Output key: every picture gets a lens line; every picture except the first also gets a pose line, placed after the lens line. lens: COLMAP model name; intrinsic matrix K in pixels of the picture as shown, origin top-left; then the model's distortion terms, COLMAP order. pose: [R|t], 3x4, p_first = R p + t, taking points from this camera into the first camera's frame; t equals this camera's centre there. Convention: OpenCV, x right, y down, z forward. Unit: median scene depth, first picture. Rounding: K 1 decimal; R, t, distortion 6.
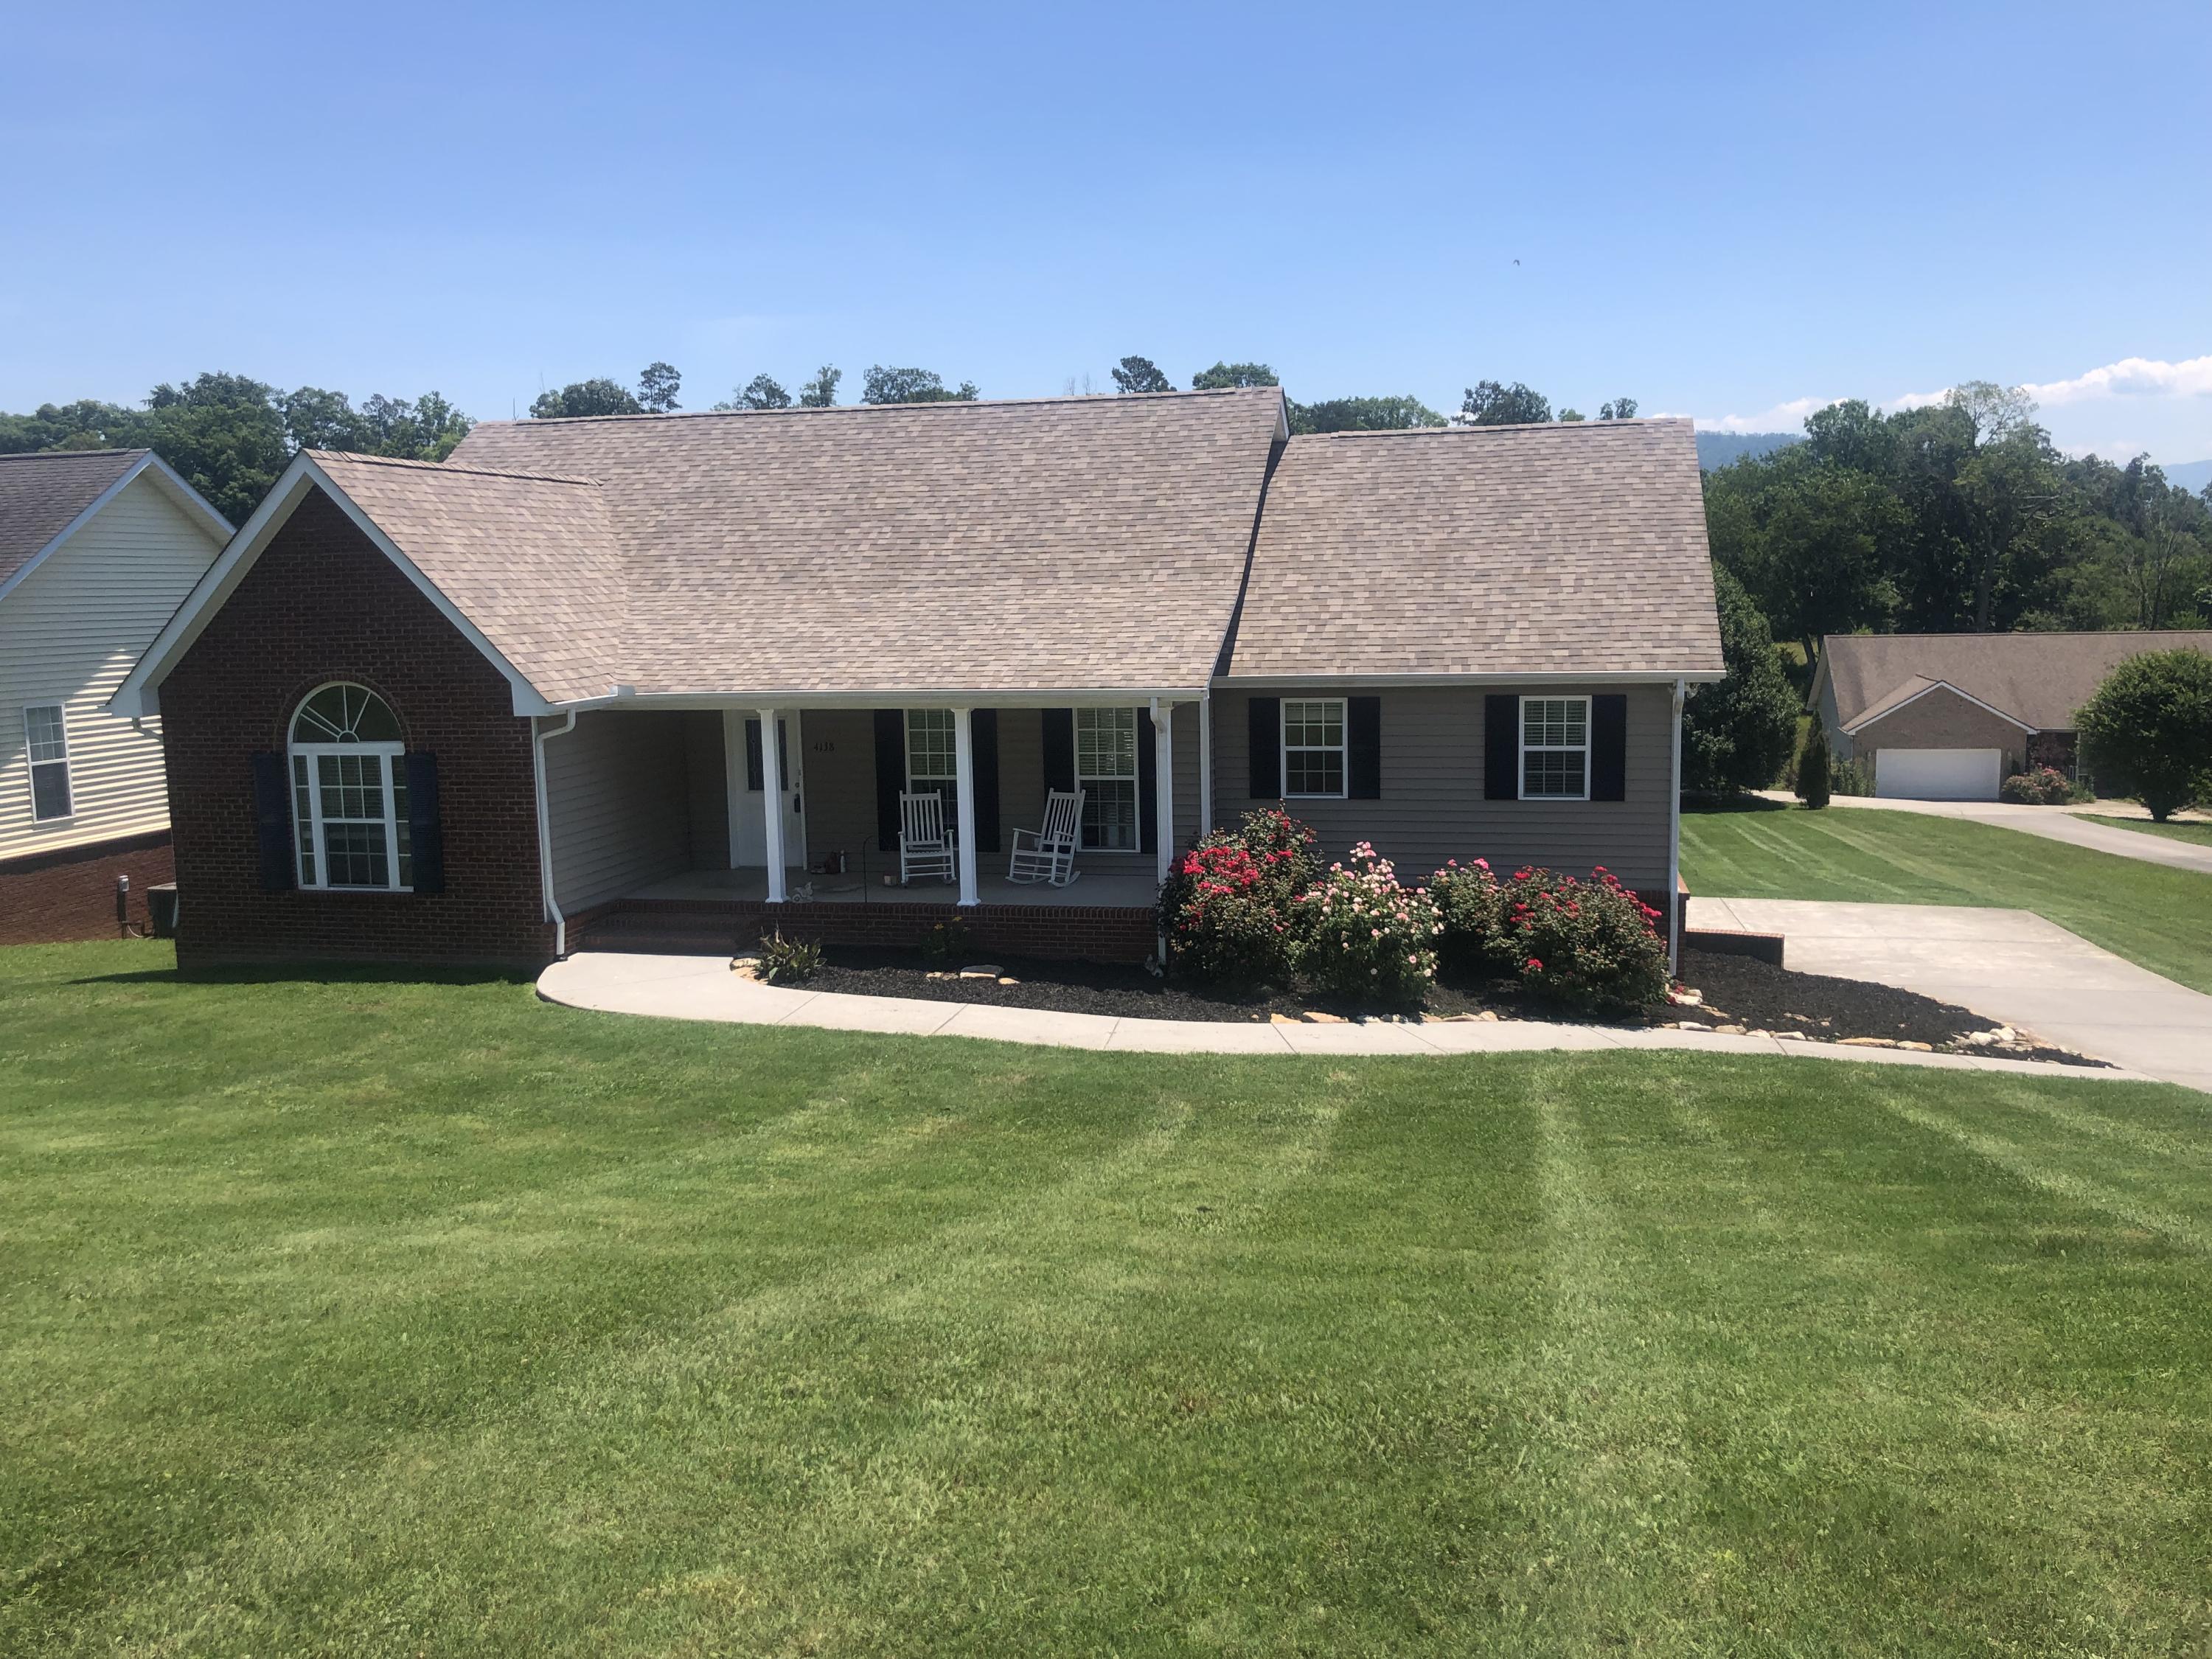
lens RADIAL K [[1842.5, 0, 1106.0], [0, 1842.5, 829.5], [0, 0, 1]] dist [0.082894, -0.188463]
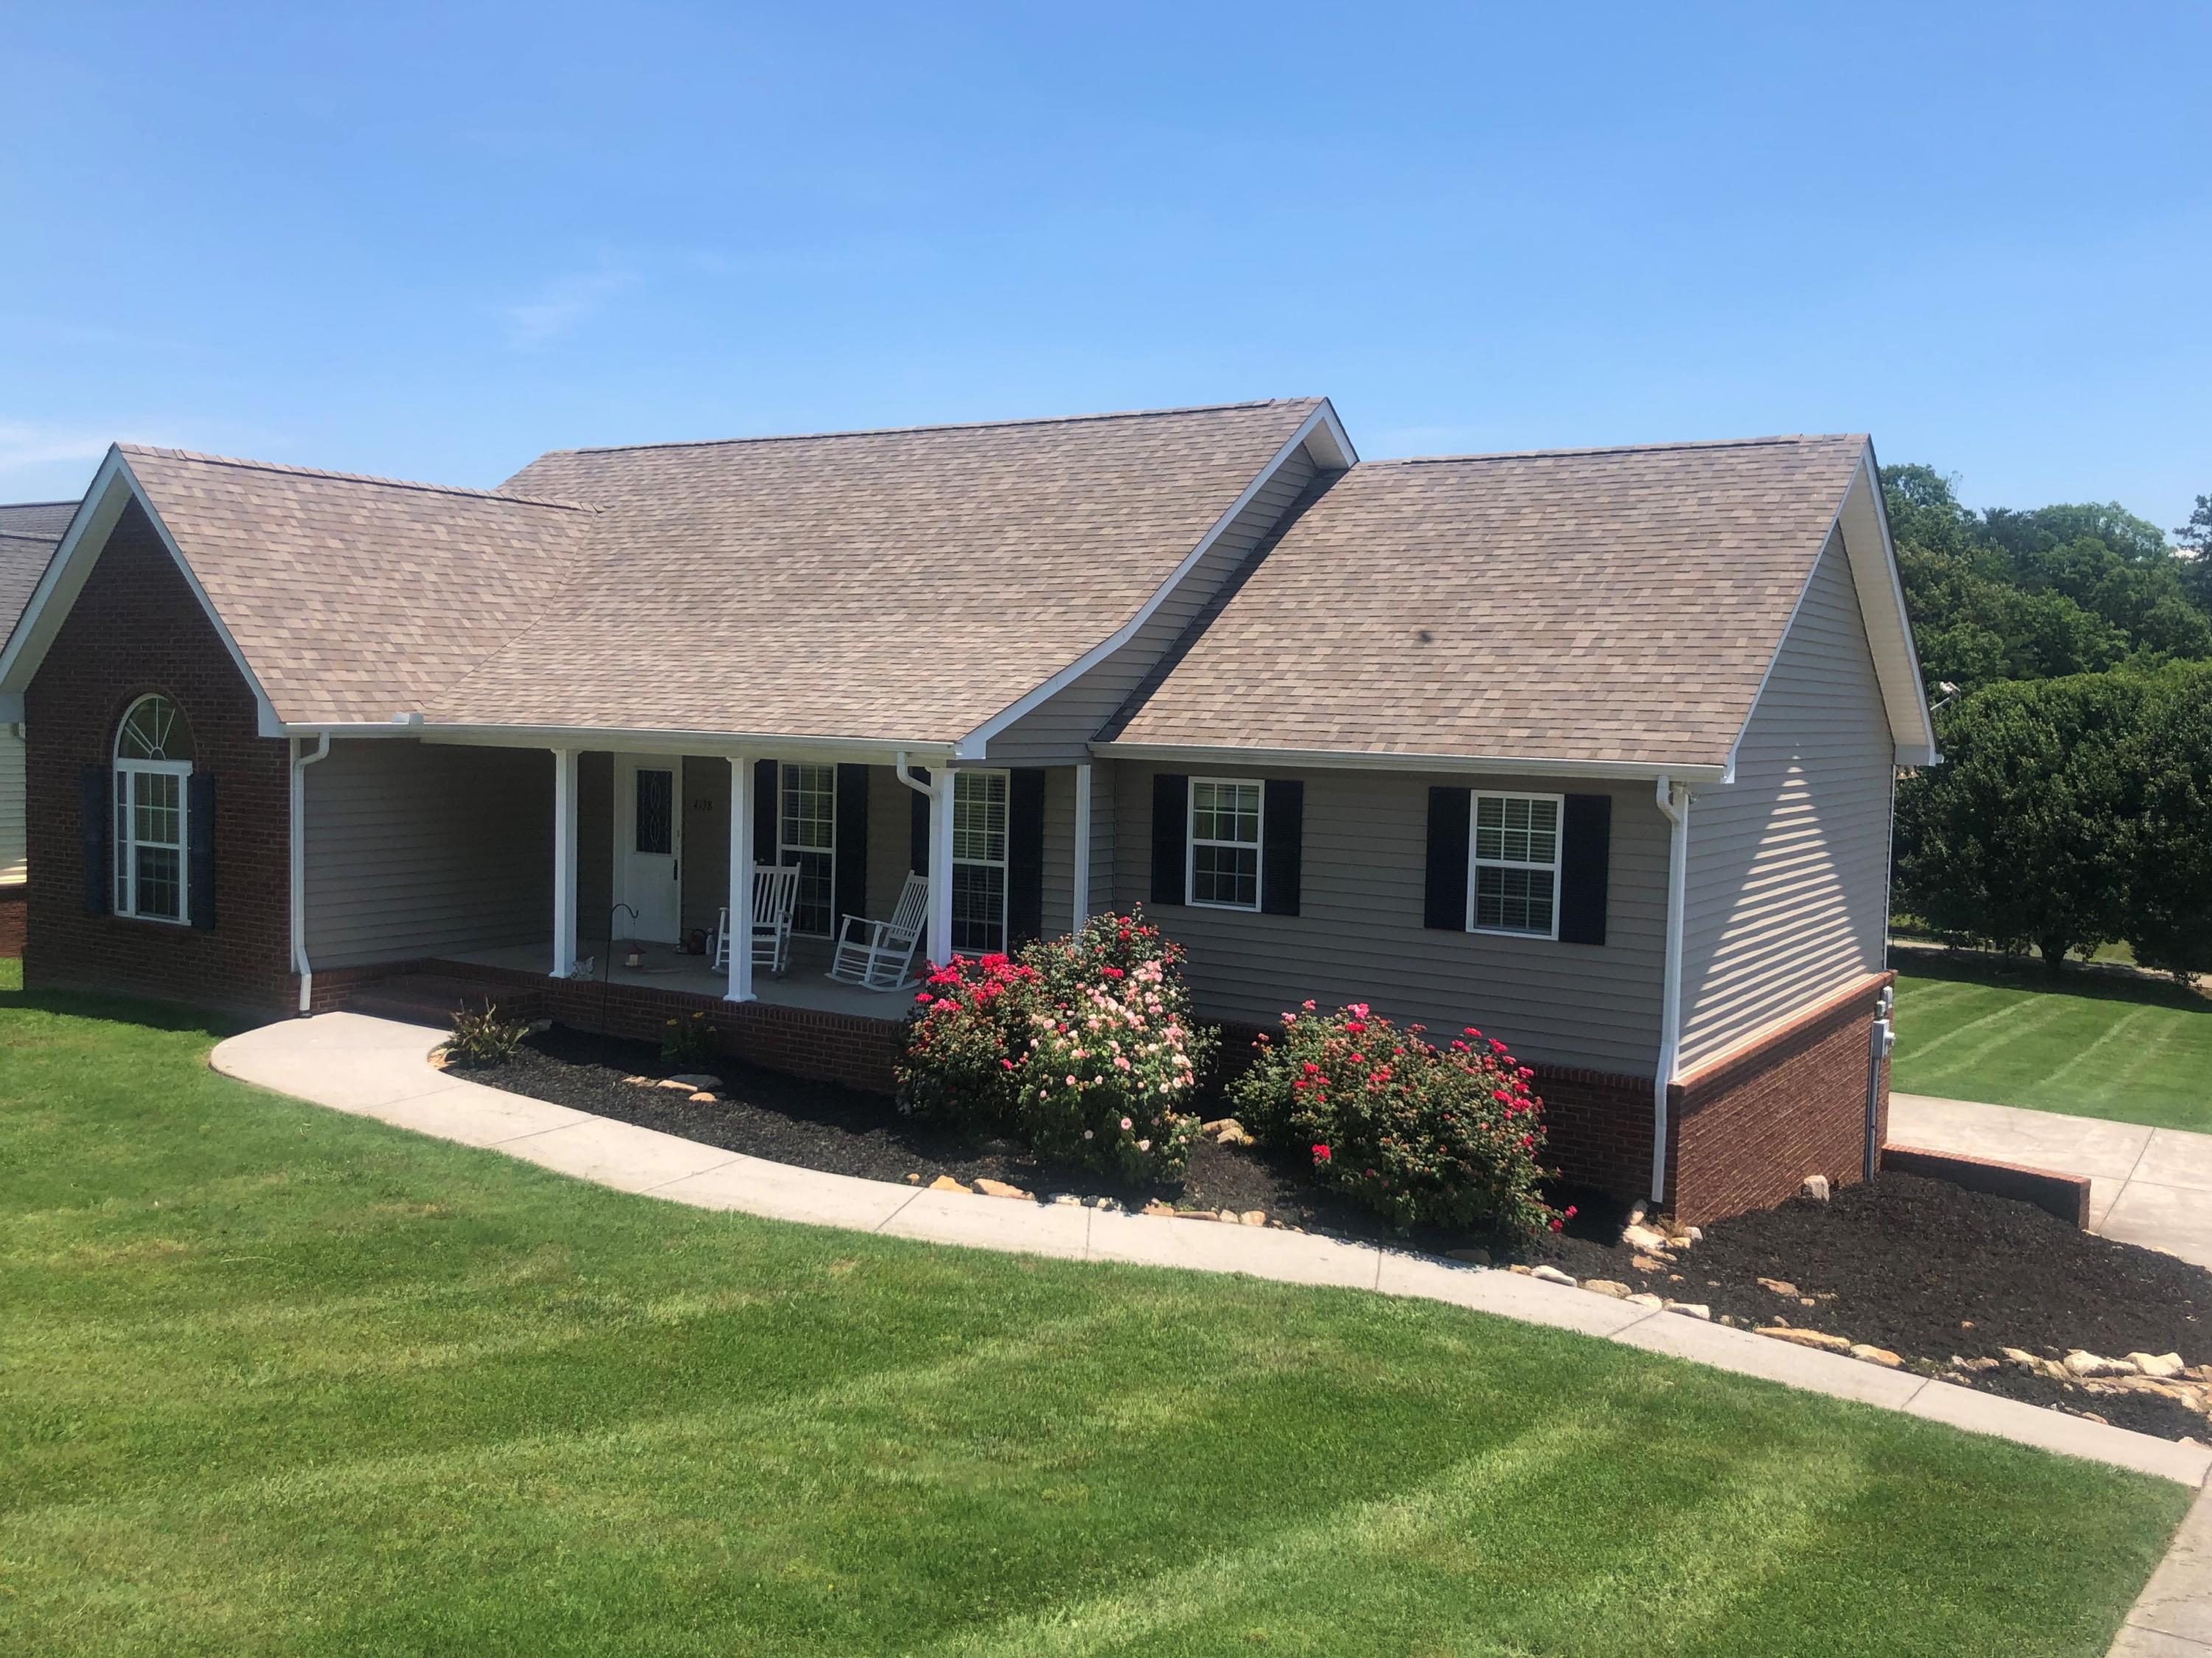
lens RADIAL K [[1935.9, 0, 1106.0], [0, 1935.9, 829.0], [0, 0, 1]] dist [0.078034, -0.155752]
pose [[0.939130, 0.066615, -0.337042, 0.350053], [-0.089054, 0.994692, -0.051545, -0.004289], [0.331819, 0.078422, 0.940078, 0.233129]]
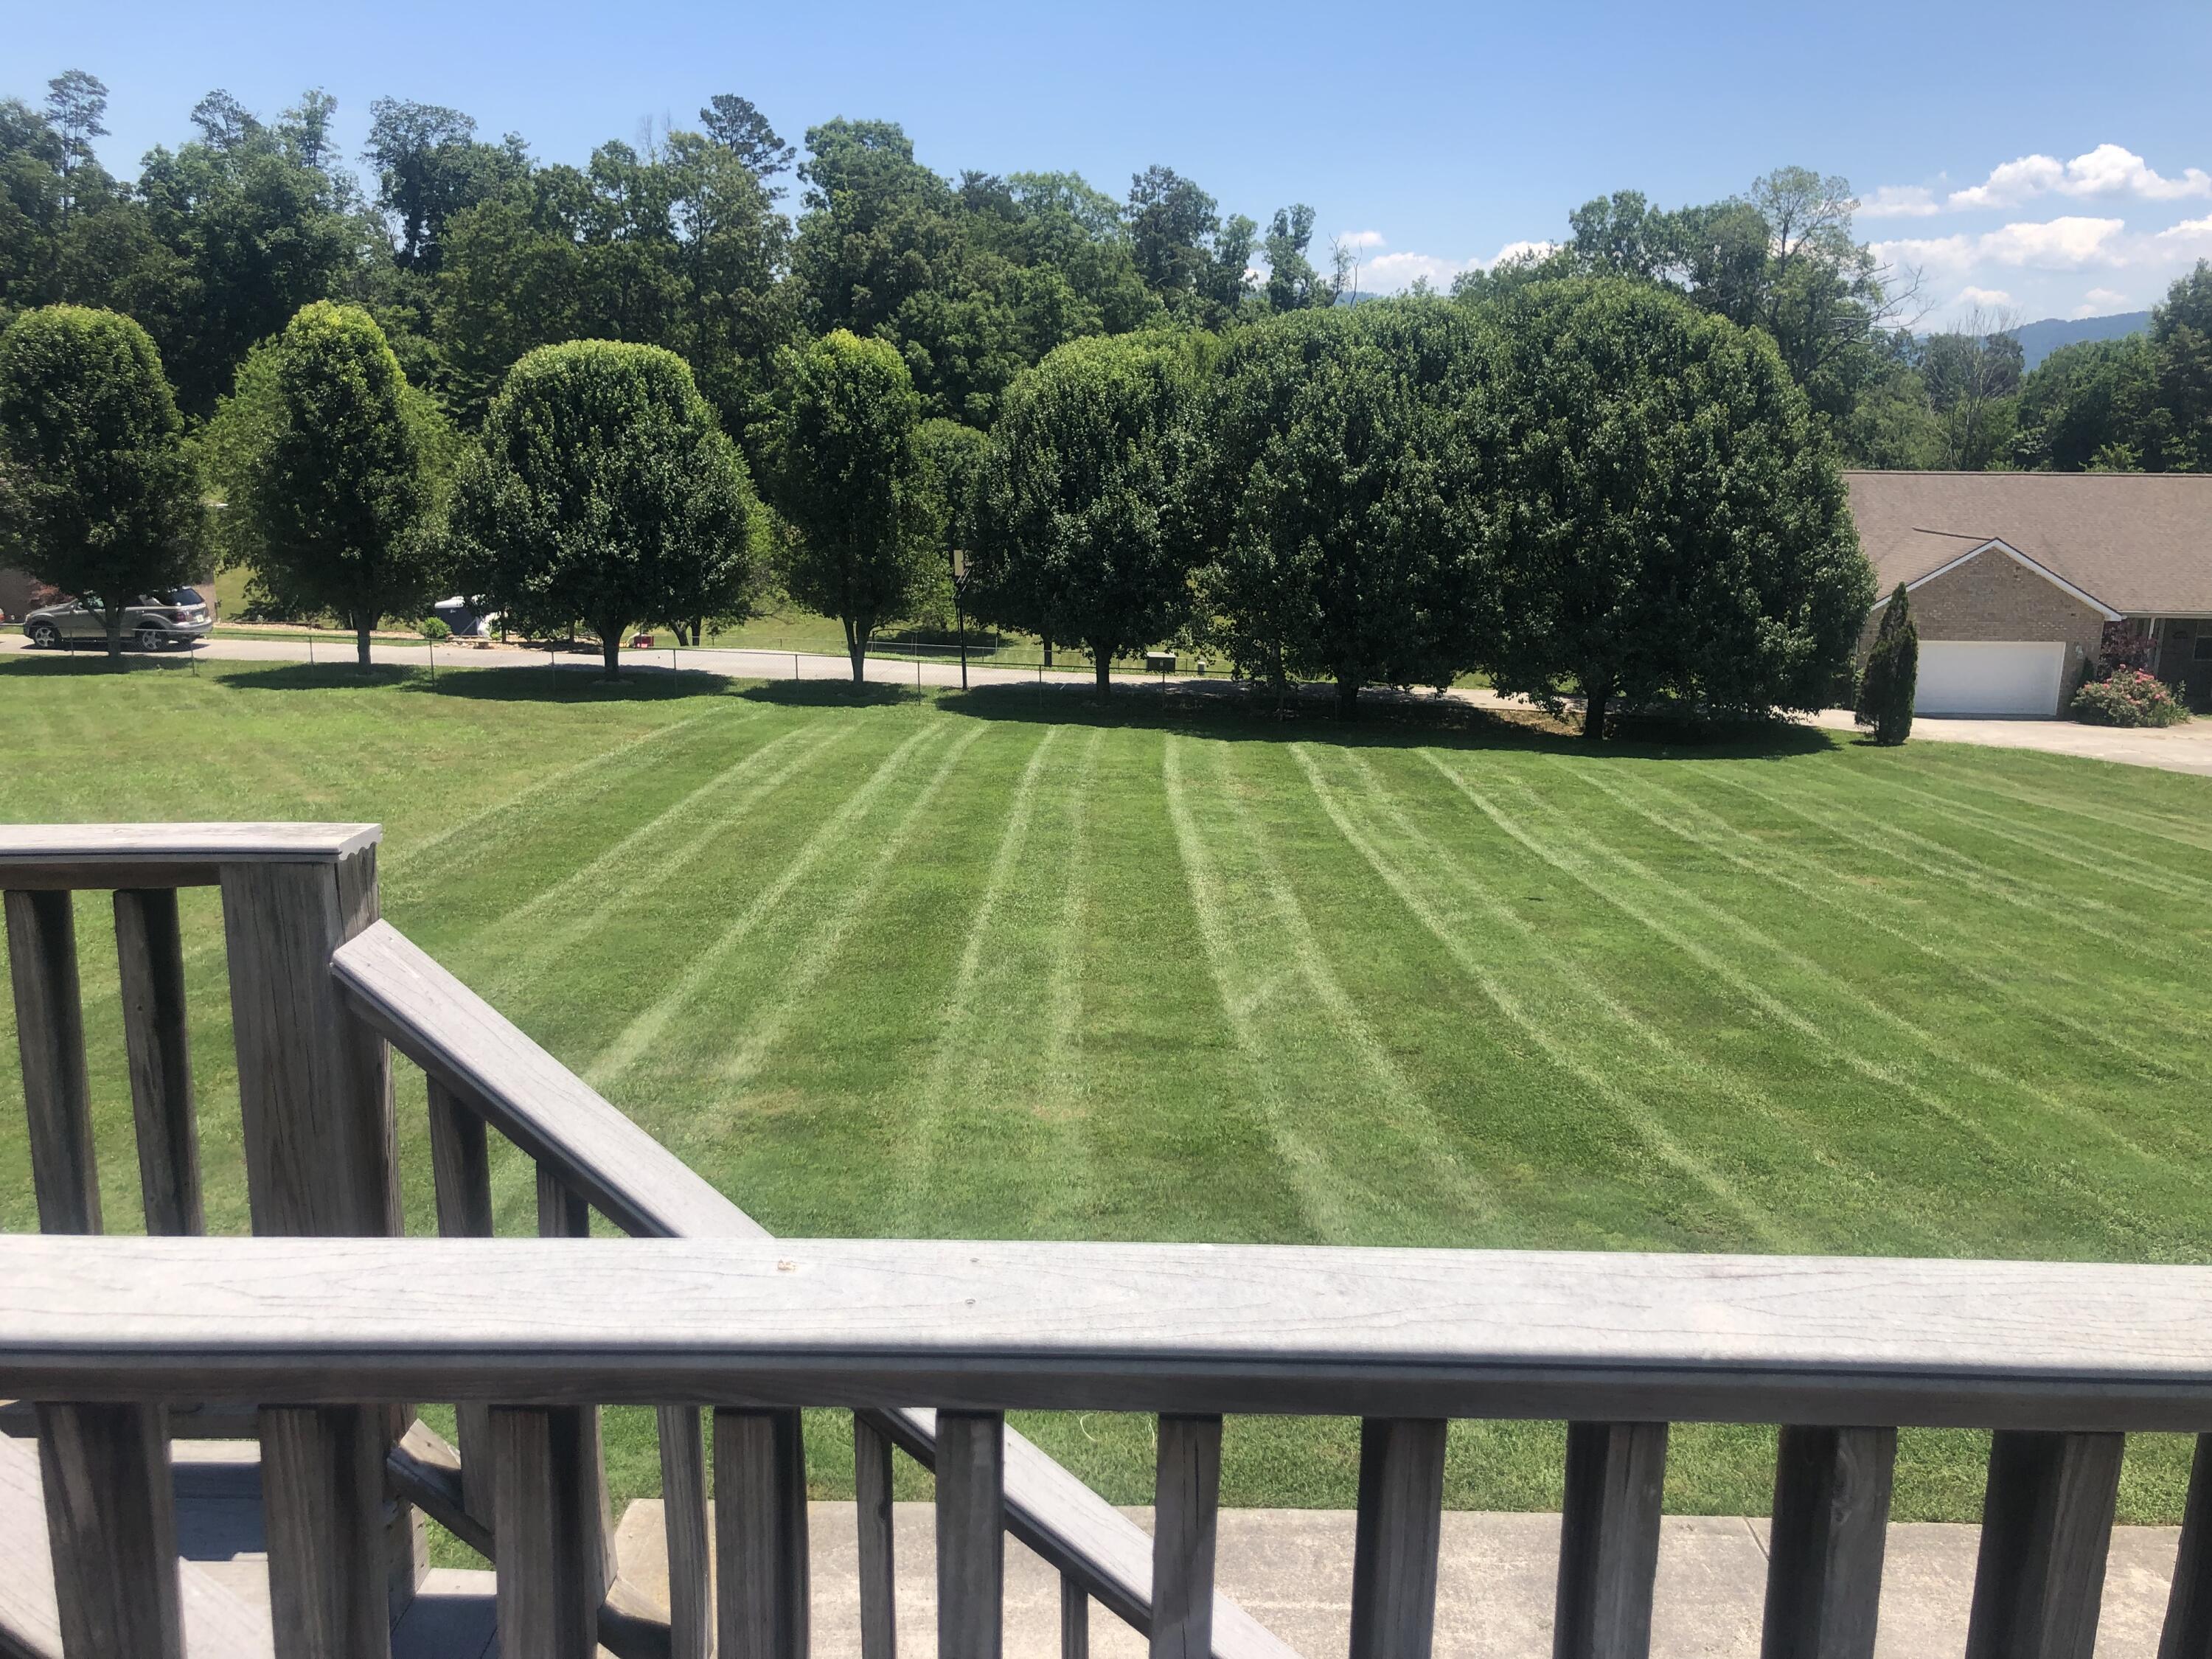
lens RADIAL K [[1842.5, 0, 1106.0], [0, 1842.5, 829.5], [0, 0, 1]] dist [0.082894, -0.188463]
pose [[0.976444, -0.013887, 0.215323, -0.021081], [-0.003890, 0.996632, 0.081913, -0.103240], [-0.215735, -0.080821, 0.973101, 1.455780]]
